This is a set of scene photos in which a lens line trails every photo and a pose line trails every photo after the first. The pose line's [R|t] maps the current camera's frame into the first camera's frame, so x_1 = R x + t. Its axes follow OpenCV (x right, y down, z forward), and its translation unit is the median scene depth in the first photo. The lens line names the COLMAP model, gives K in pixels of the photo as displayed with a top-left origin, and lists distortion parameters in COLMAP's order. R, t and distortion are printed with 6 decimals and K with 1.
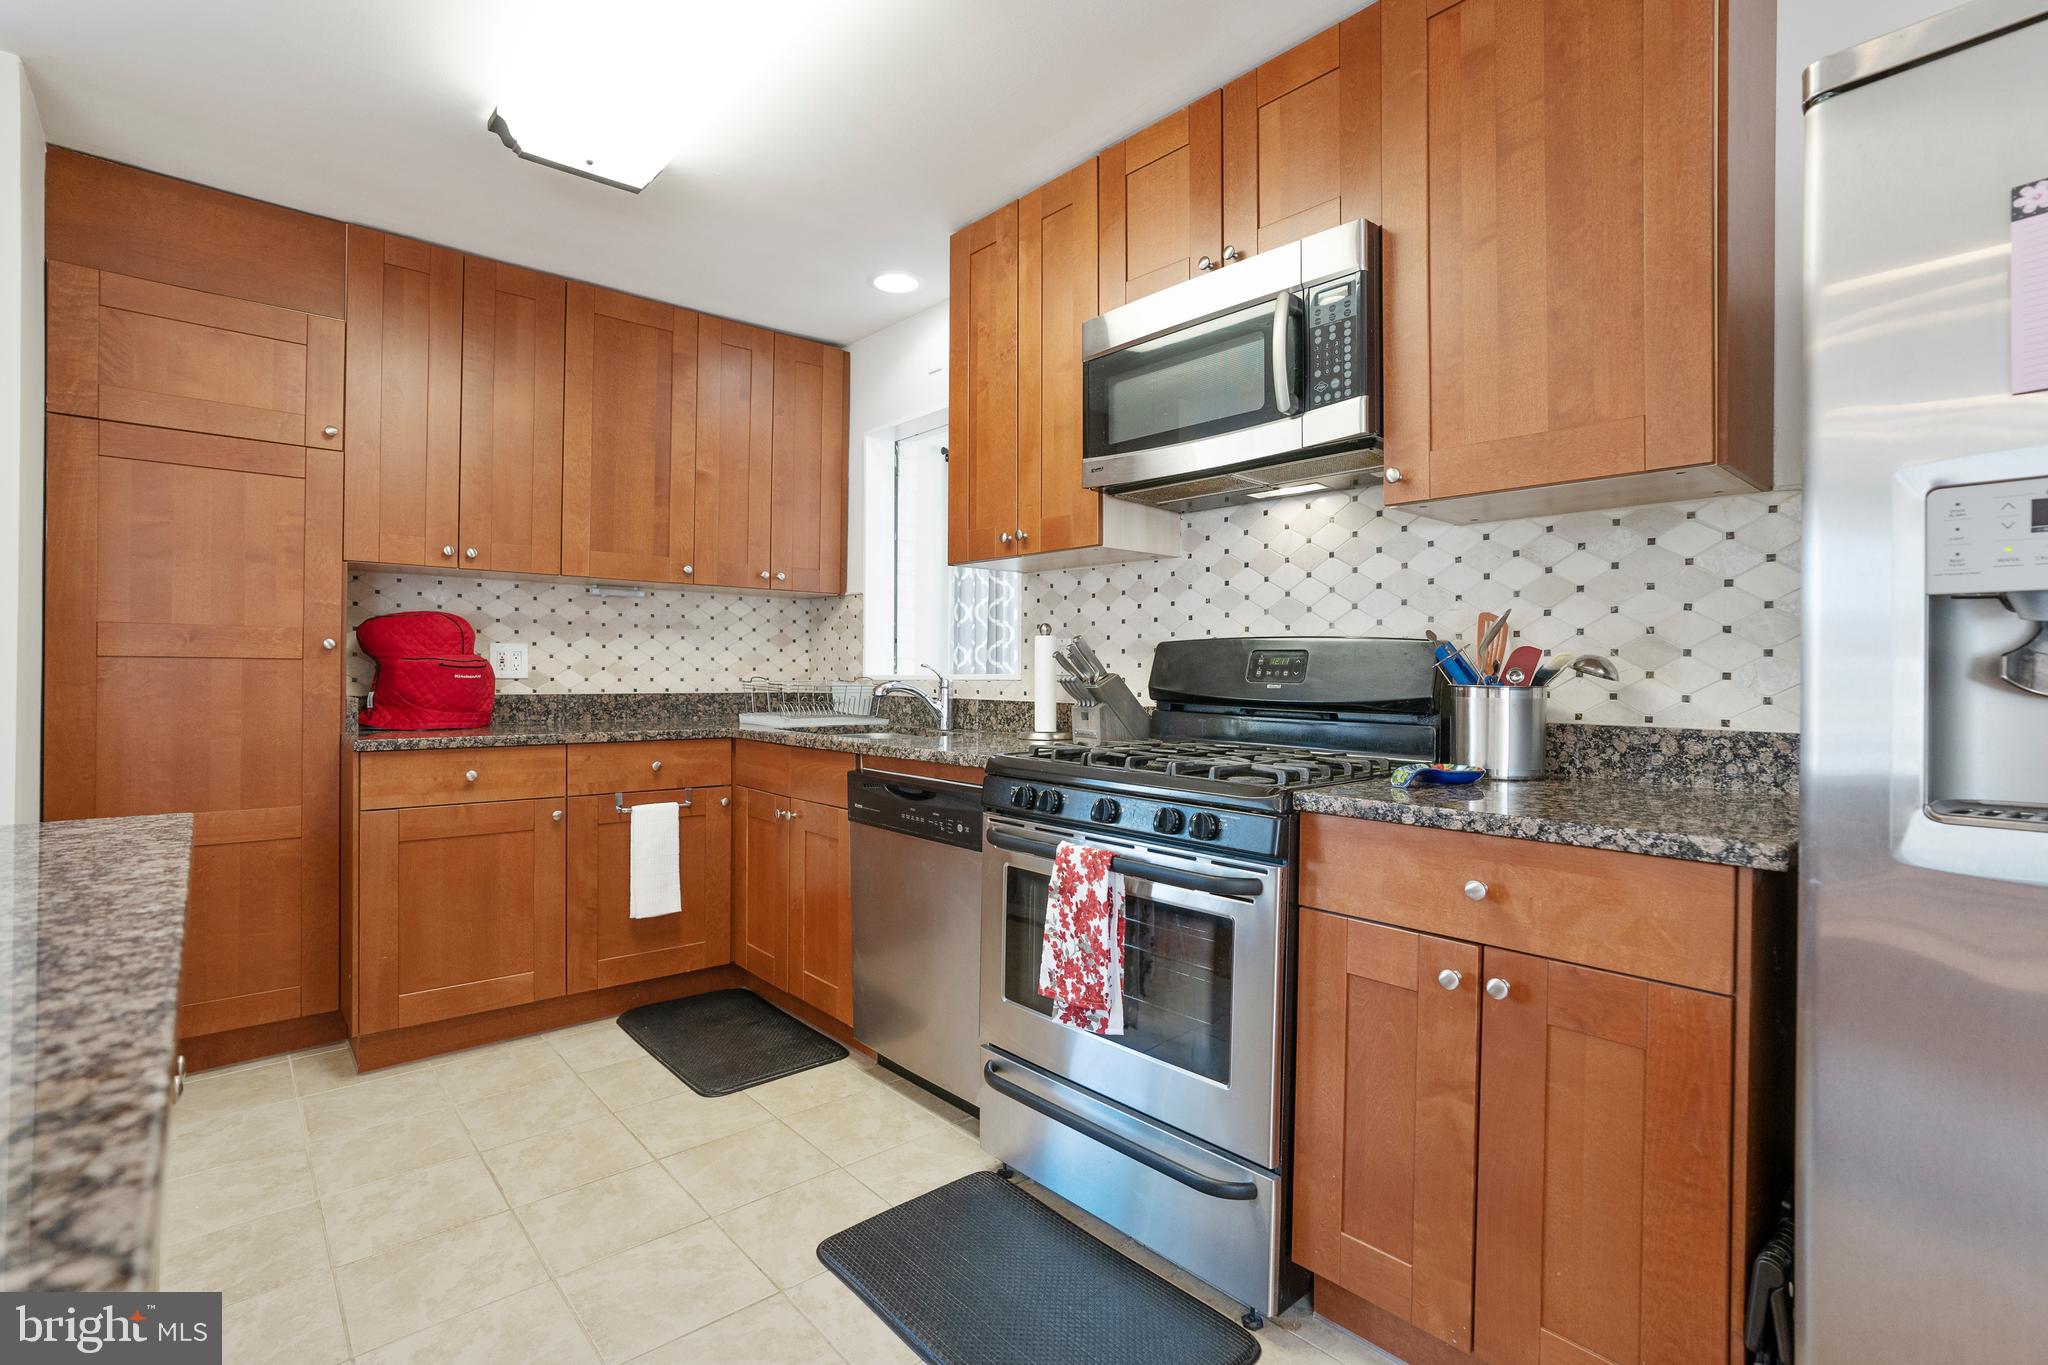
lens RADIAL K [[946.5, 0, 1022.6], [0, 946.5, 674.5], [0, 0, 1]] dist [-0.054322, 0.027885]
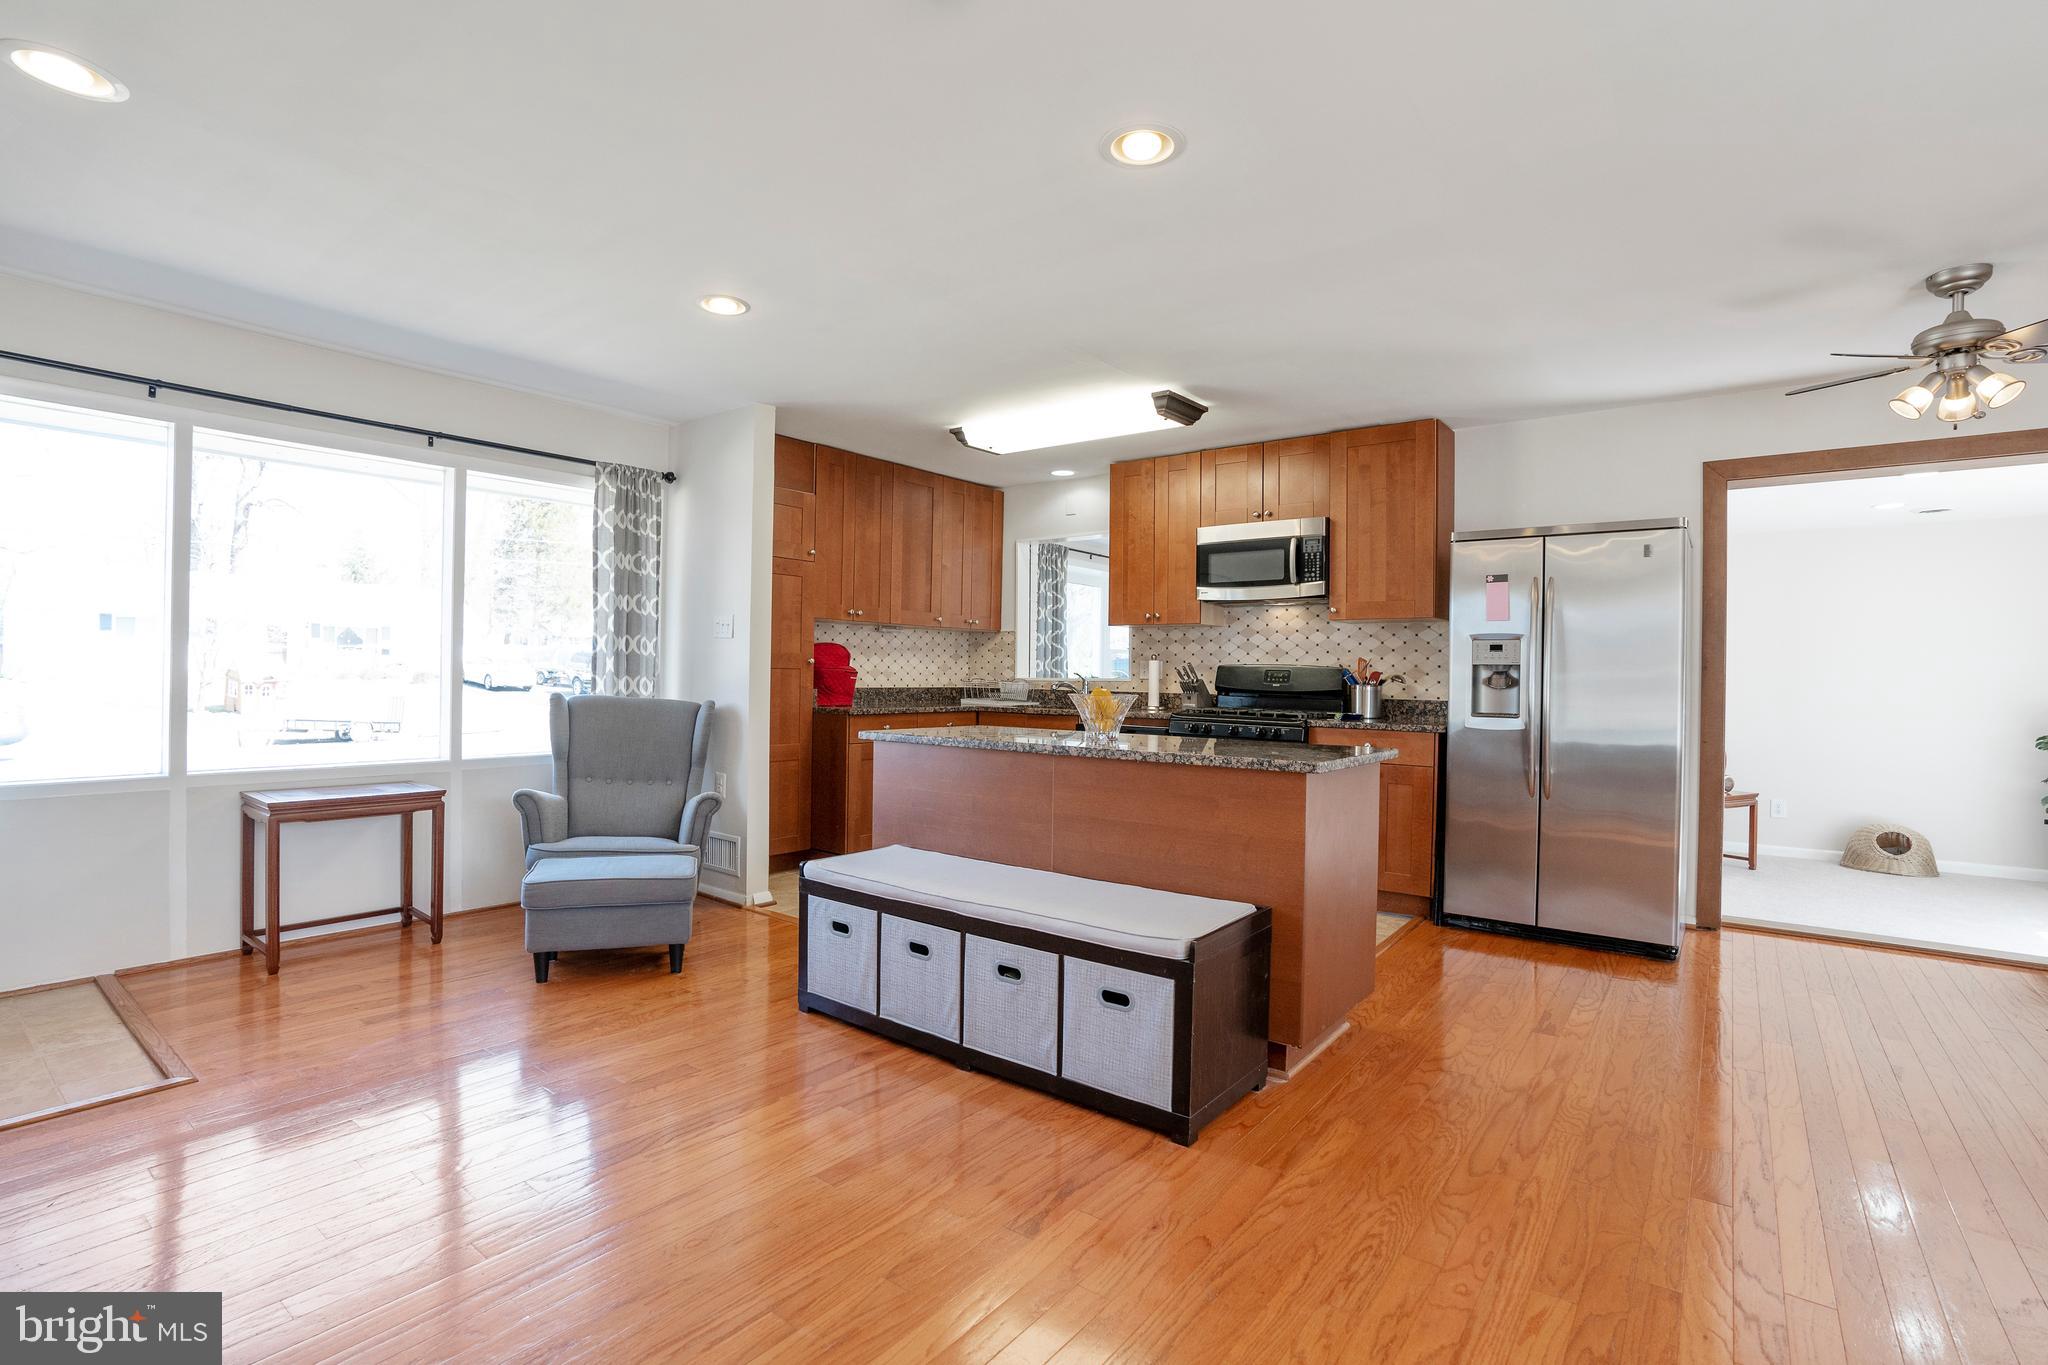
lens RADIAL K [[946.5, 0, 1022.6], [0, 946.5, 674.5], [0, 0, 1]] dist [-0.054322, 0.027885]
pose [[0.981417, 0.007220, 0.191752, -0.847578], [-0.007525, 0.999971, 0.000862, -0.011846], [-0.191740, -0.002289, 0.981443, -1.274181]]
